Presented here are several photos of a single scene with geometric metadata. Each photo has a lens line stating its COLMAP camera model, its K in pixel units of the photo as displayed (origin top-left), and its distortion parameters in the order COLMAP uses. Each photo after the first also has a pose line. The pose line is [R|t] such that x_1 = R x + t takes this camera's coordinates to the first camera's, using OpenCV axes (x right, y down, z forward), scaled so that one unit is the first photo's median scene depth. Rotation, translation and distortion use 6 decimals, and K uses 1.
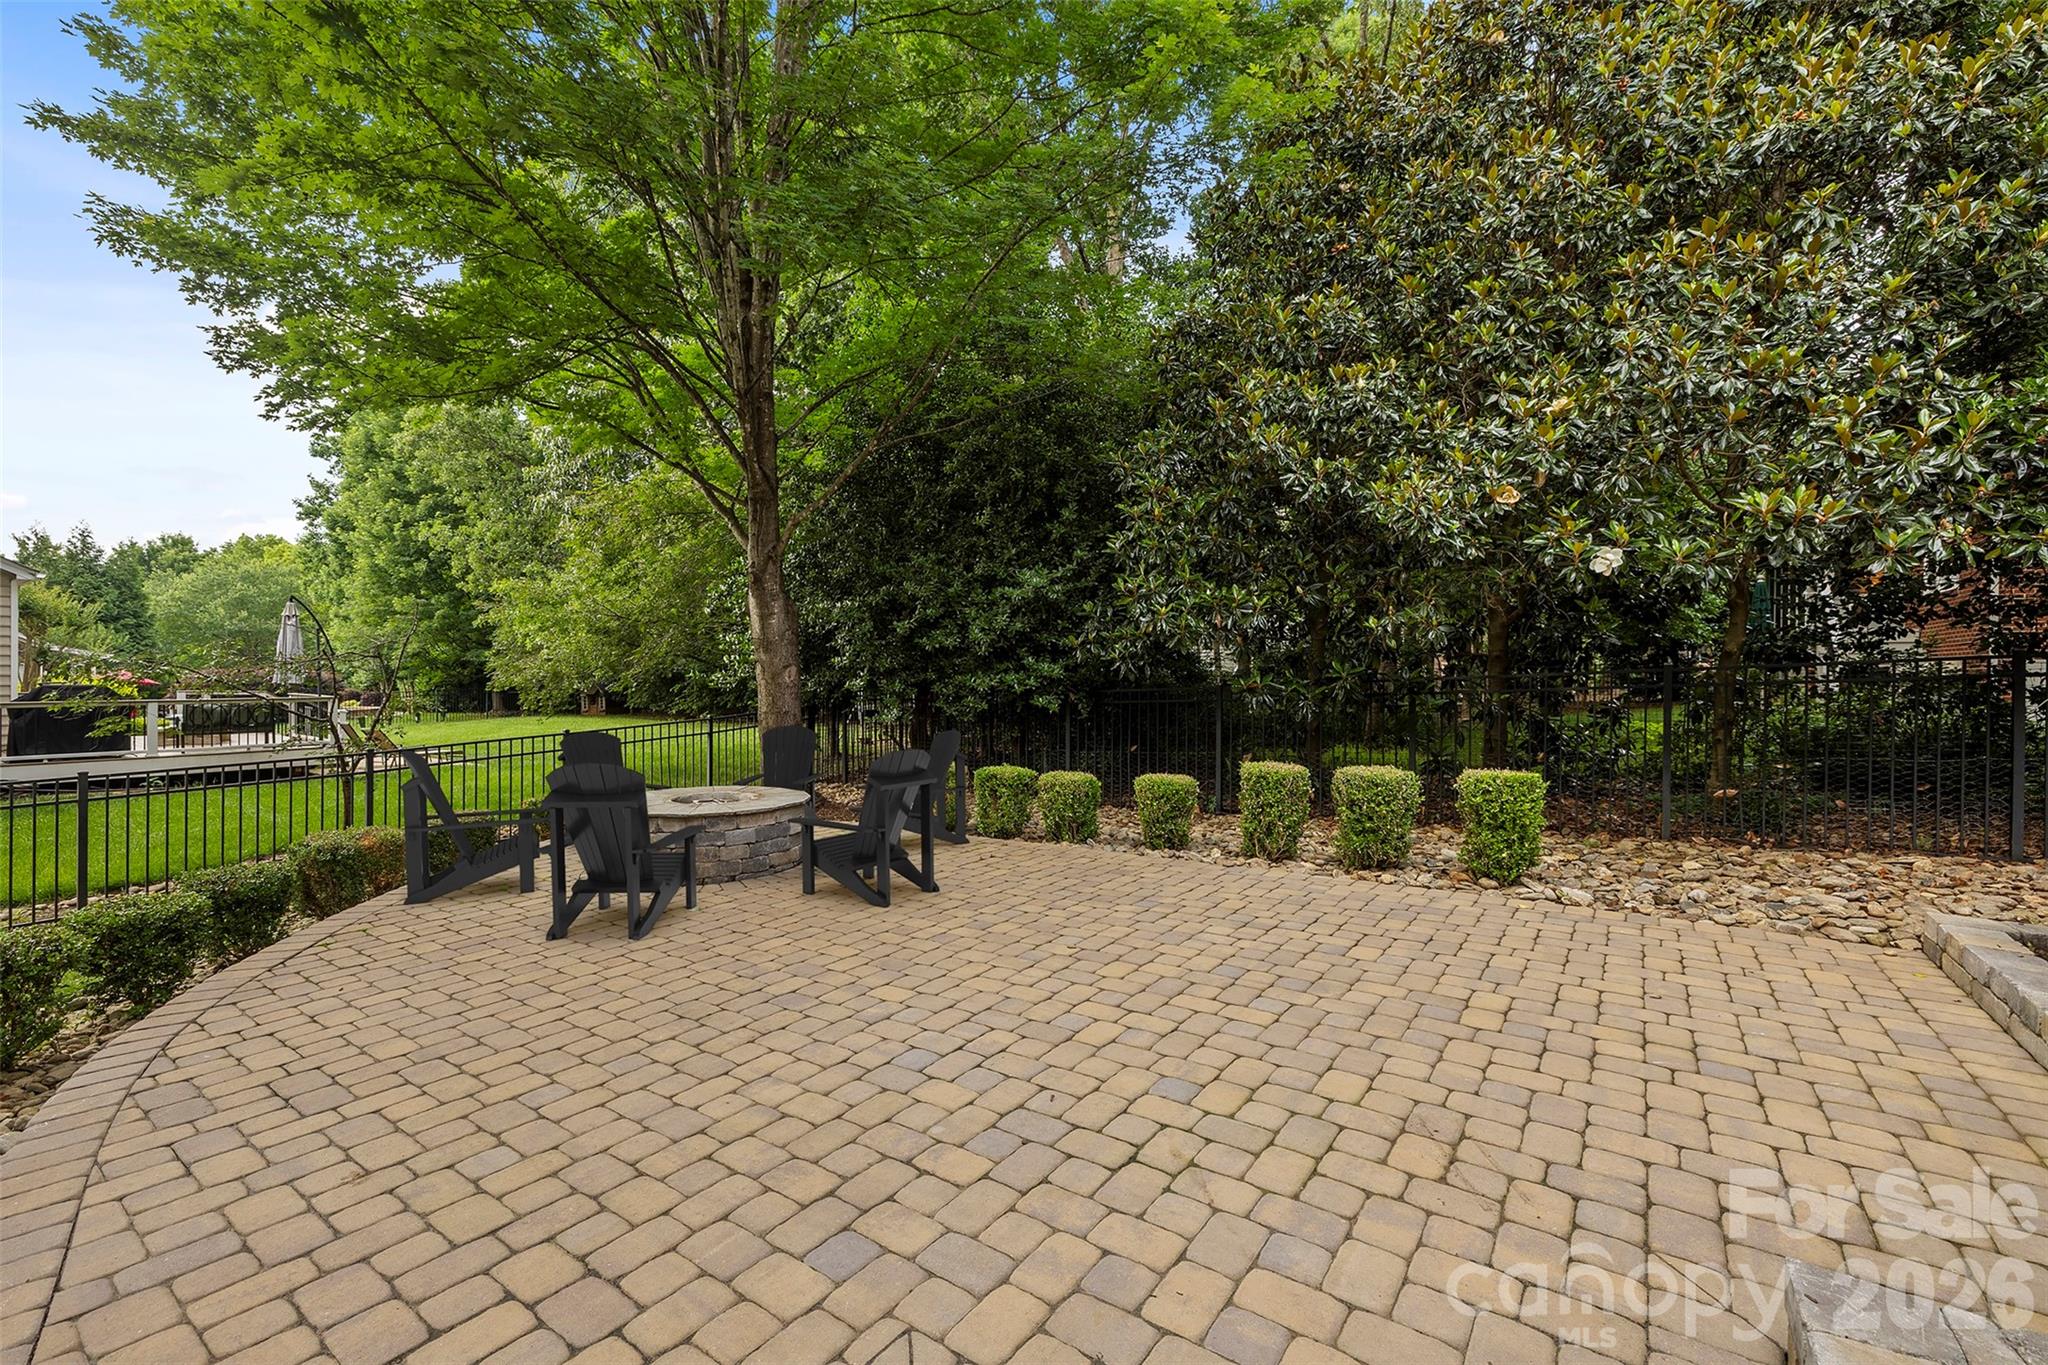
lens RADIAL K [[892.2, 0, 1034.6], [0, 892.2, 675.0], [0, 0, 1]] dist [0.004145, 0.000335]
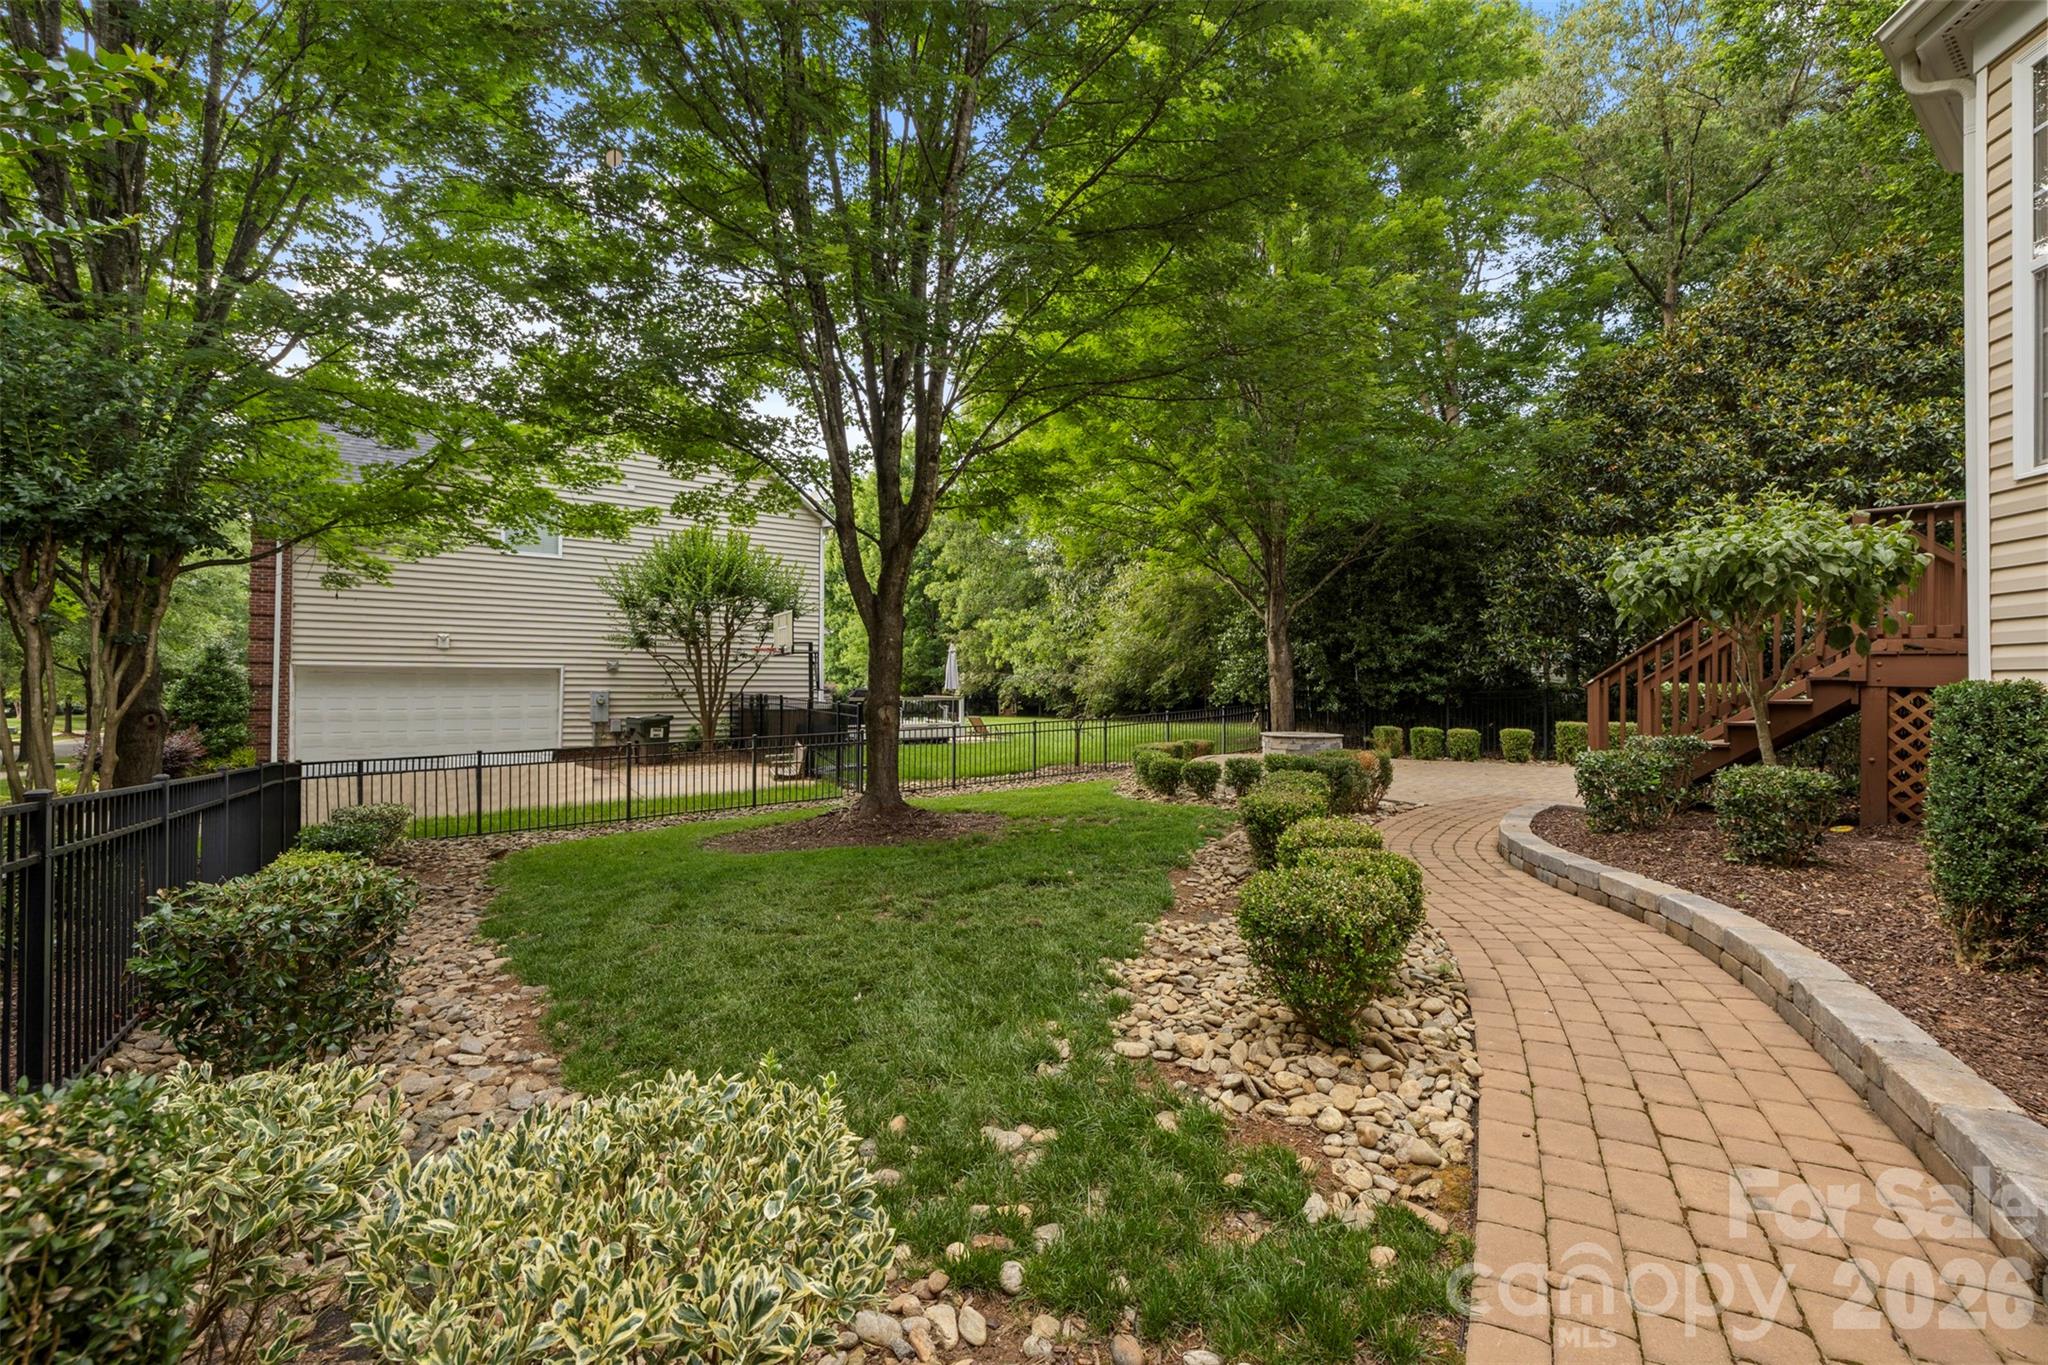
lens RADIAL K [[892.2, 0, 1014.9], [0, 892.2, 679.8], [0, 0, 1]] dist [0.004145, 0.000335]
pose [[0.943848, -0.001849, -0.330376, -0.202767], [-0.001993, 0.999934, -0.011292, 0.015384], [0.330375, 0.011317, 0.943782, -1.029537]]
